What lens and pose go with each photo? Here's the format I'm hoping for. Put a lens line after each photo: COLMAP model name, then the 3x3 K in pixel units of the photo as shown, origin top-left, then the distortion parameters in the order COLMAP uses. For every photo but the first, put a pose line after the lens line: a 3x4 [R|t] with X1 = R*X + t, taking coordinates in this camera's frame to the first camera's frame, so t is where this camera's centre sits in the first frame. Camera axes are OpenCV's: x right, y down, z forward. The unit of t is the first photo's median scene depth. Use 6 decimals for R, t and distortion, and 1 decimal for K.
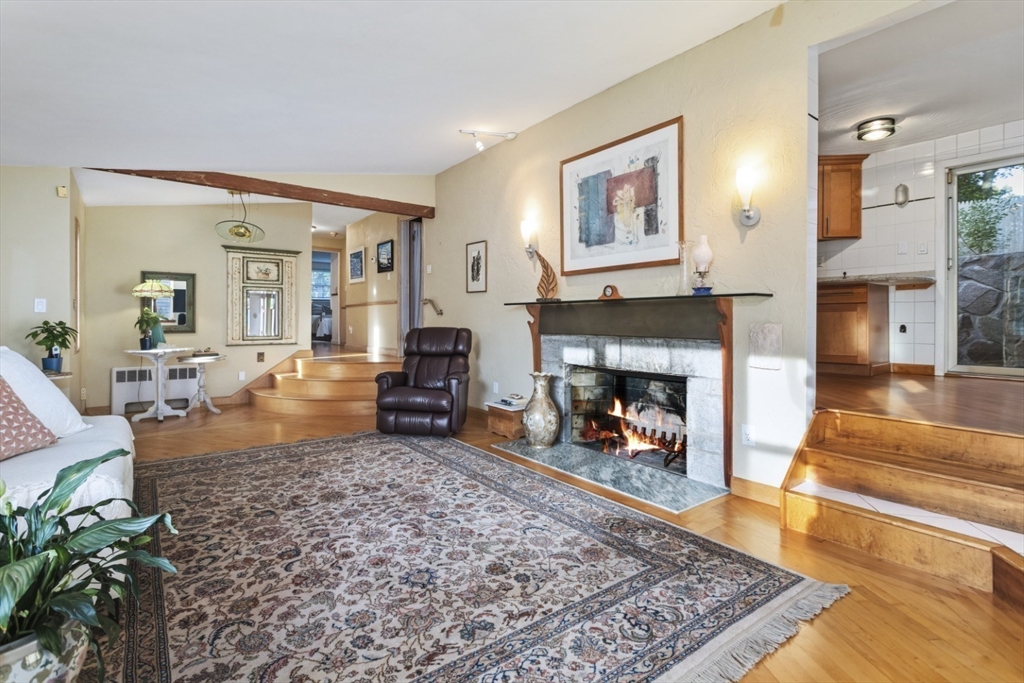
lens RADIAL K [[484.7, 0, 510.3], [0, 484.7, 318.3], [0, 0, 1]] dist [-0.000262, 0.001275]
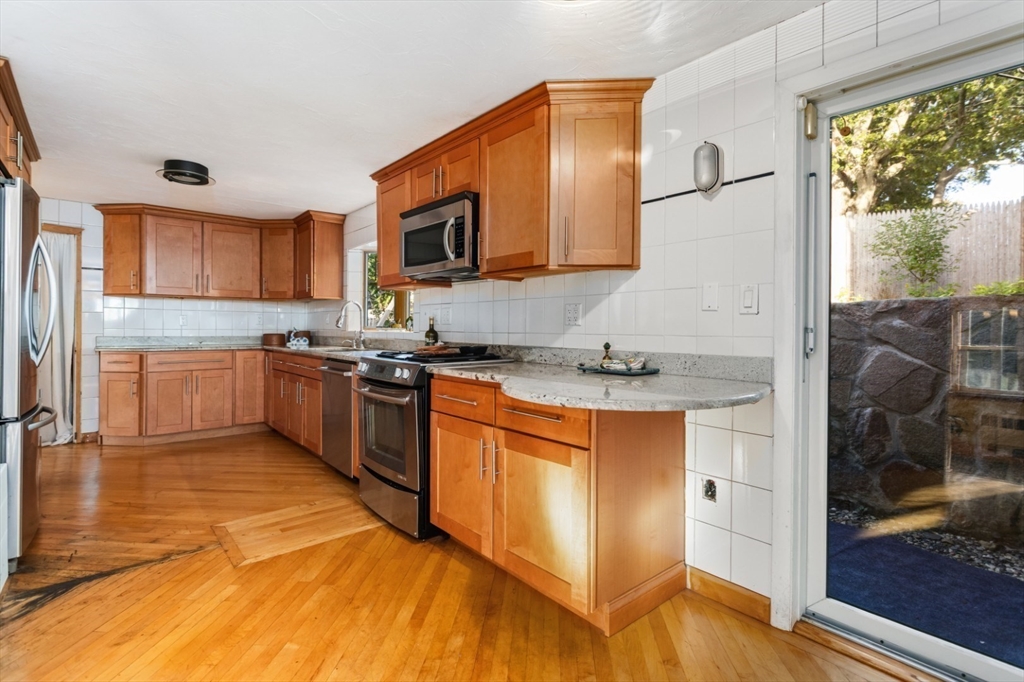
lens RADIAL K [[484.7, 0, 507.9], [0, 484.7, 330.0], [0, 0, 1]] dist [-0.000262, 0.001275]
pose [[0.998766, 0.003094, 0.049566, 0.523203], [-0.003402, 0.999975, 0.006122, -0.100236], [-0.049546, -0.006283, 0.998752, 0.504683]]
